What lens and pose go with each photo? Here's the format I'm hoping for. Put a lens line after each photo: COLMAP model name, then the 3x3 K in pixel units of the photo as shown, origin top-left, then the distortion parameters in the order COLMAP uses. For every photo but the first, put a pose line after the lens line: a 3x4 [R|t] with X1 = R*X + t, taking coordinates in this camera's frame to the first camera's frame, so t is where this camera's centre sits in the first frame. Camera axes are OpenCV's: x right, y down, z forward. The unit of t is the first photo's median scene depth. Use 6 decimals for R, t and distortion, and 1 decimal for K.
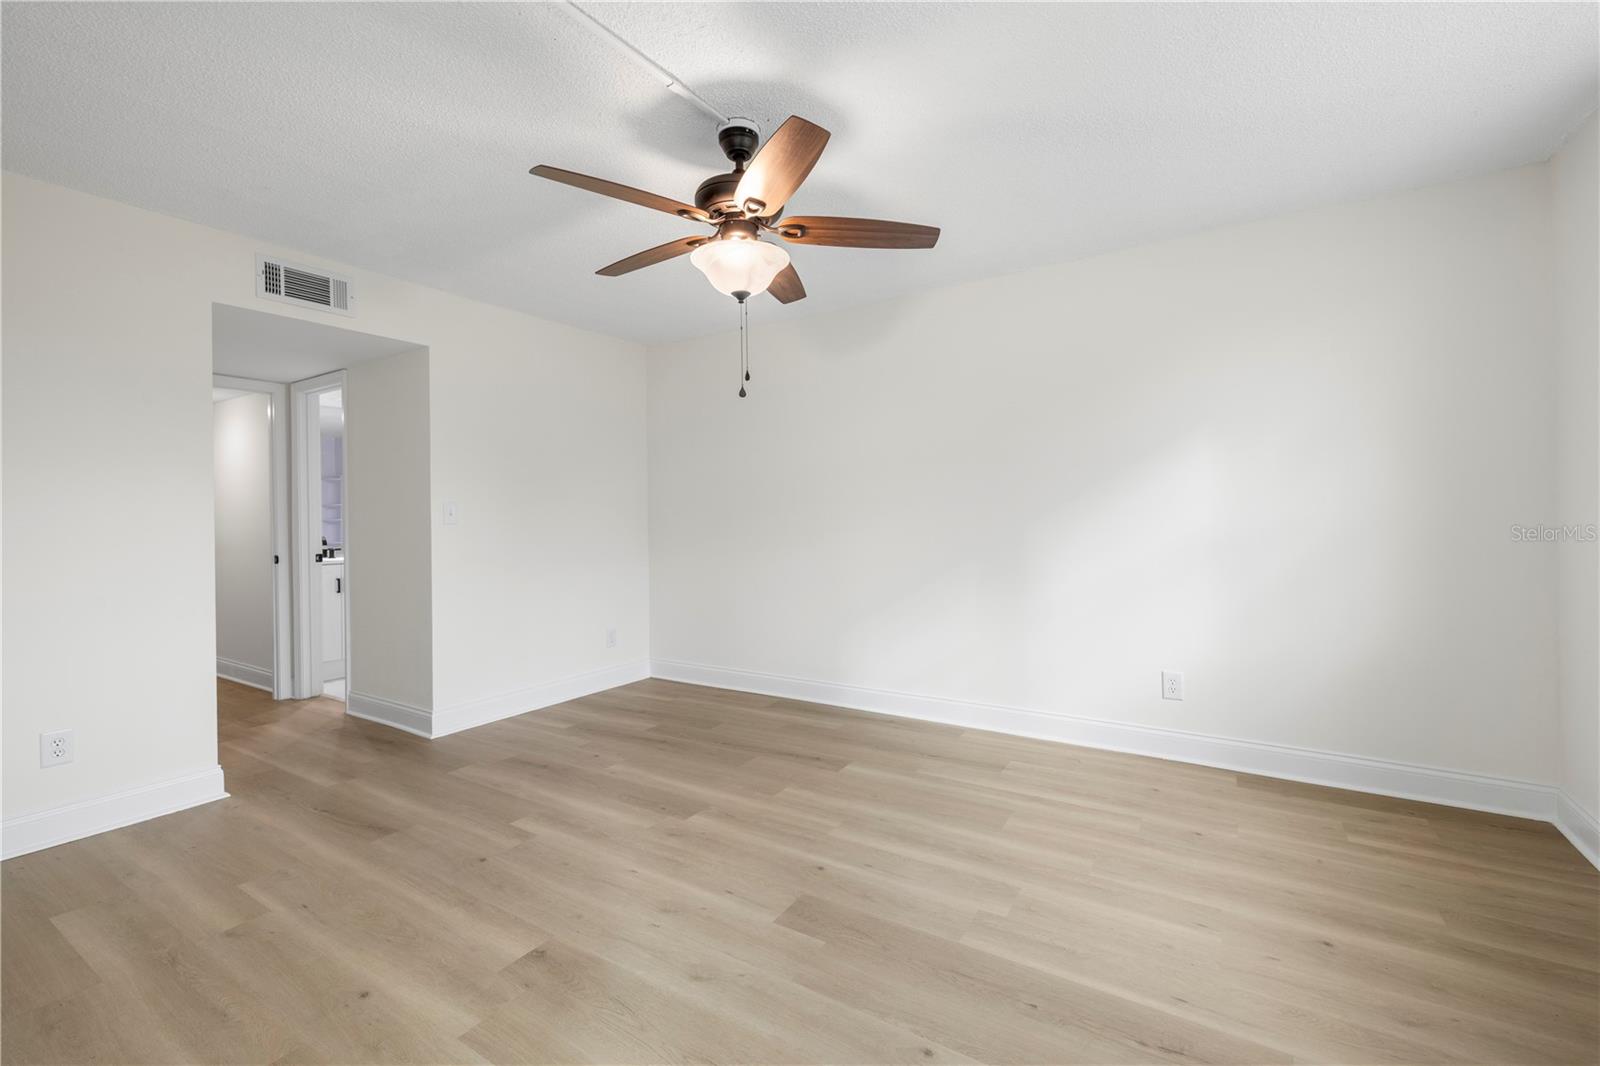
lens RADIAL K [[685.4, 0, 796.9], [0, 685.4, 498.2], [0, 0, 1]] dist [-0.000858, 0.000234]
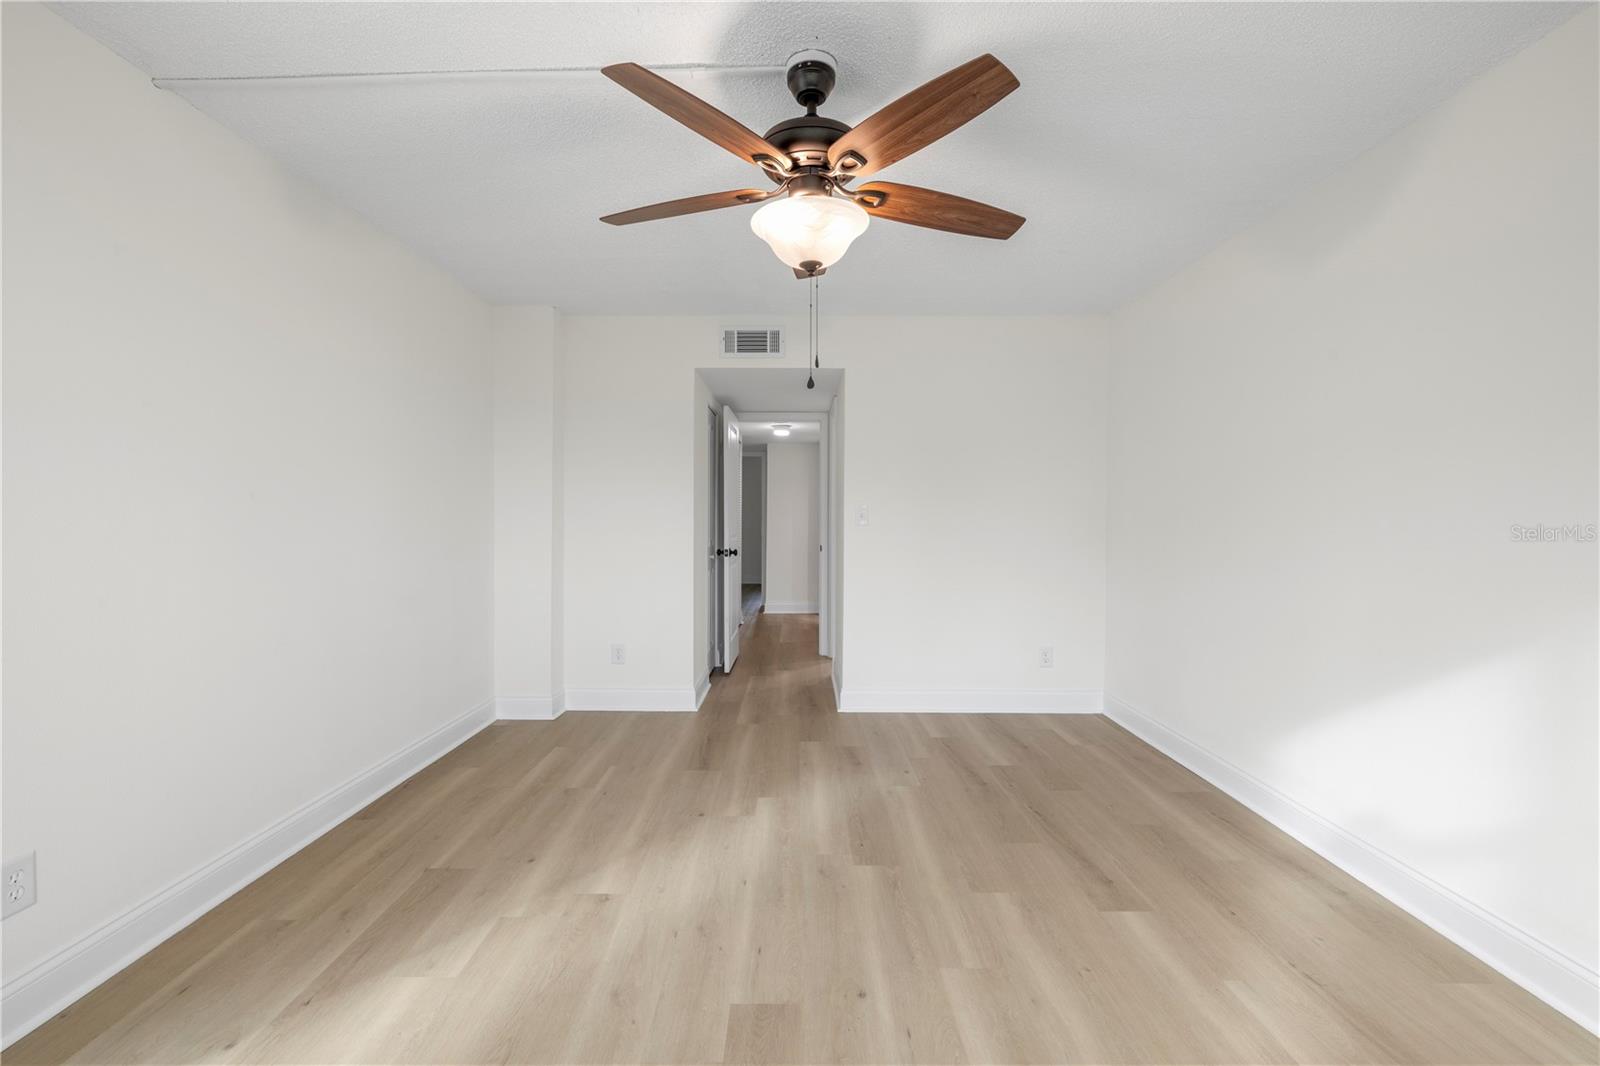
lens RADIAL K [[683.2, 0, 799.9], [0, 683.2, 506.4], [0, 0, 1]] dist [-0.000369, -0.000135]
pose [[0.532314, 0.004640, -0.846534, 0.477193], [0.011905, 0.999845, 0.012966, -0.009788], [0.846463, -0.016980, 0.532176, 0.409031]]
